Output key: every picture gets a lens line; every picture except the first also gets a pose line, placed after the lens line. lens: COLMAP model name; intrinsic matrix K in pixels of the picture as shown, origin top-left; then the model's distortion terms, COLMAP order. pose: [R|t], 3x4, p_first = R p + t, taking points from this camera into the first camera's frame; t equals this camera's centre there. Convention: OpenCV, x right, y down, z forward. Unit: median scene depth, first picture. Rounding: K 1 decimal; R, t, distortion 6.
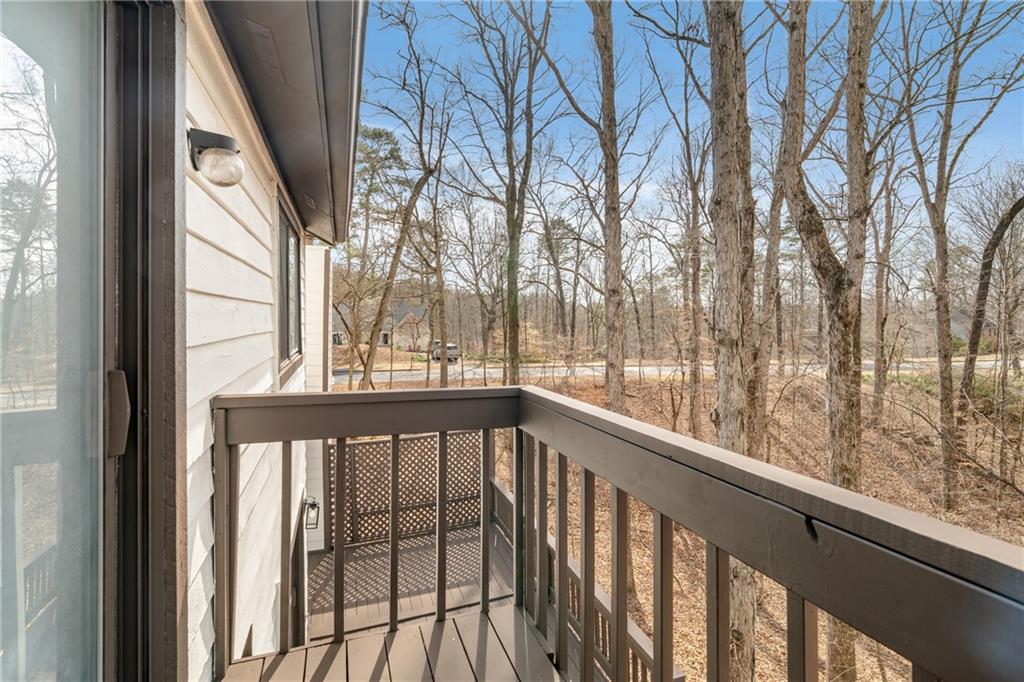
lens RADIAL K [[469.6, 0, 511.4], [0, 469.6, 323.6], [0, 0, 1]] dist [-0.000926, 0.000426]
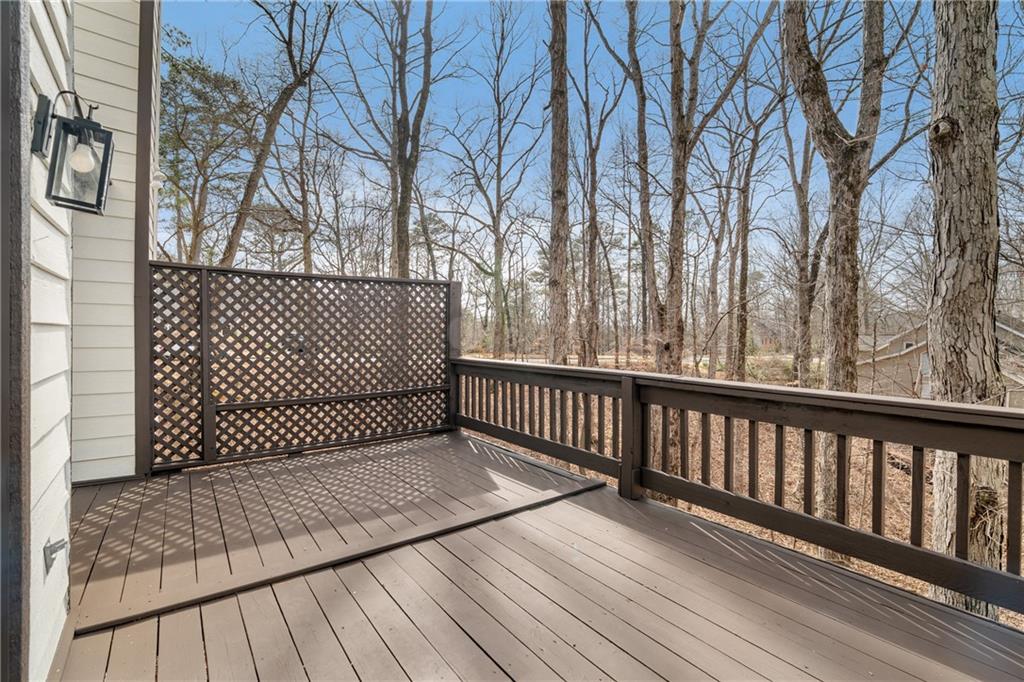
lens RADIAL K [[461.1, 0, 512.0], [0, 461.1, 341.0], [0, 0, 1]] dist [0.000338, 0.000381]
pose [[0.955676, 0.017187, 0.293919, -0.062260], [-0.020561, 0.999753, 0.008393, 0.121211], [-0.293703, -0.014064, 0.955793, 0.159067]]
